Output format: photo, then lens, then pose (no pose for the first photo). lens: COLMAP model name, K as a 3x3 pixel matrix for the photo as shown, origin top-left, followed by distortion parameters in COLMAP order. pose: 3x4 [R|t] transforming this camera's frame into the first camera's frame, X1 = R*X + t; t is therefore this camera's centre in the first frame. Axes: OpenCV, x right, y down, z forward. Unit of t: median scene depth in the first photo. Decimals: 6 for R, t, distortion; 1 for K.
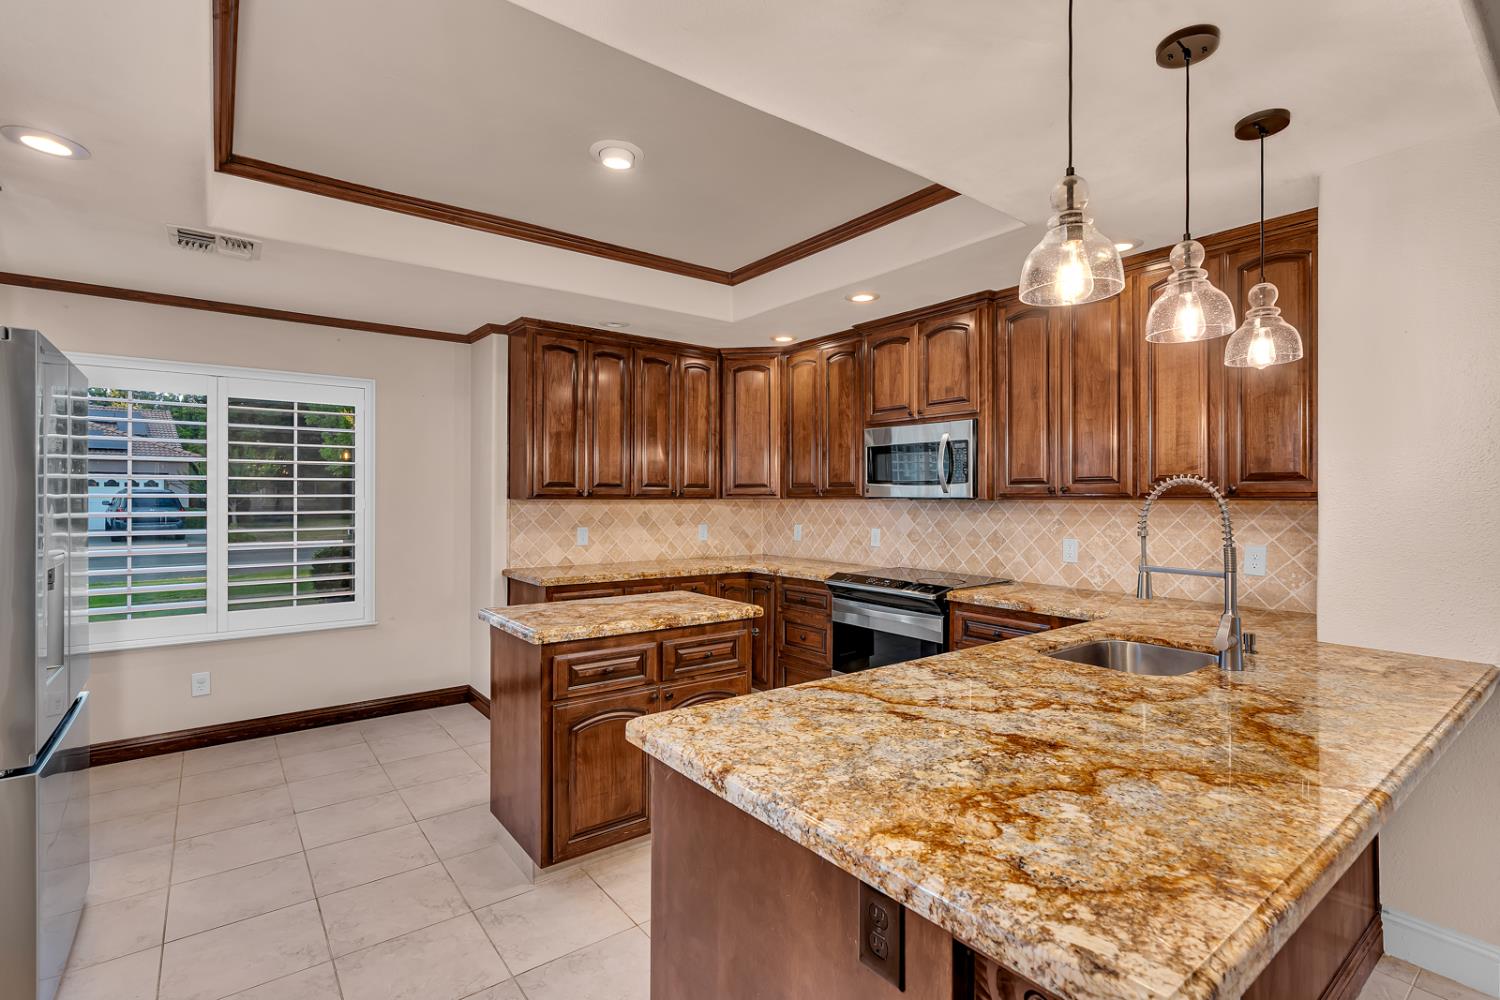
lens RADIAL K [[692.1, 0, 750.0], [0, 692.1, 500.0], [0, 0, 1]] dist [-0.002607, 0.000389]
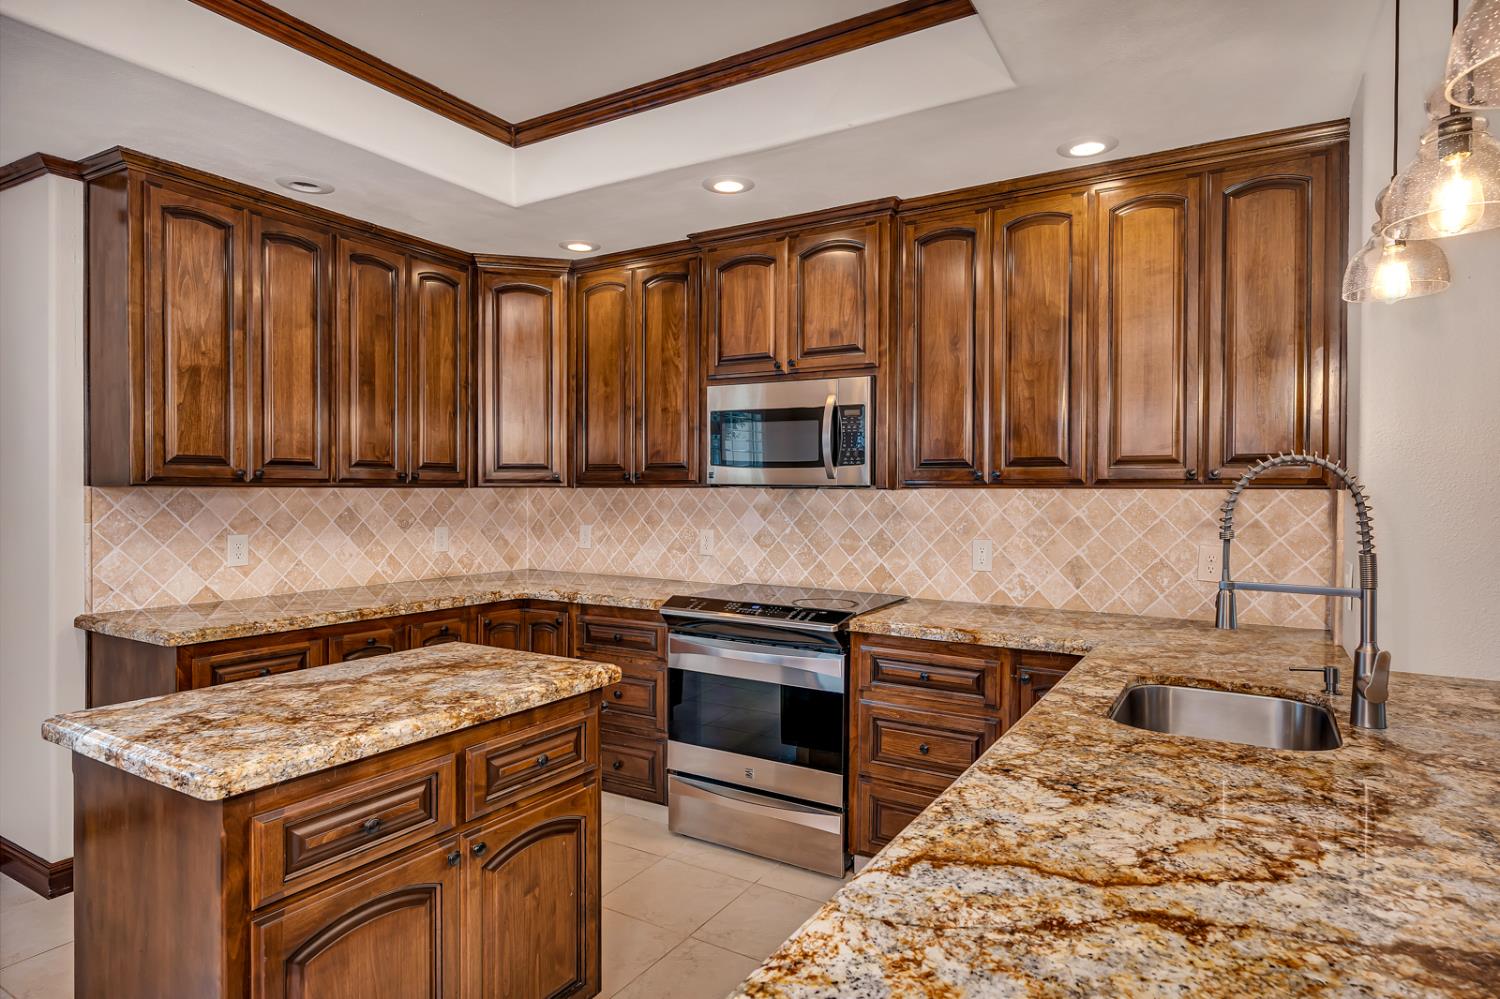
lens RADIAL K [[863.4, 0, 759.2], [0, 863.4, 499.4], [0, 0, 1]] dist [-0.001885, 0.001312]
pose [[0.938166, -0.002344, 0.346179, -0.092093], [-0.000897, 0.999957, 0.009203, 0.002889], [-0.346185, -0.008944, 0.938123, 0.189701]]
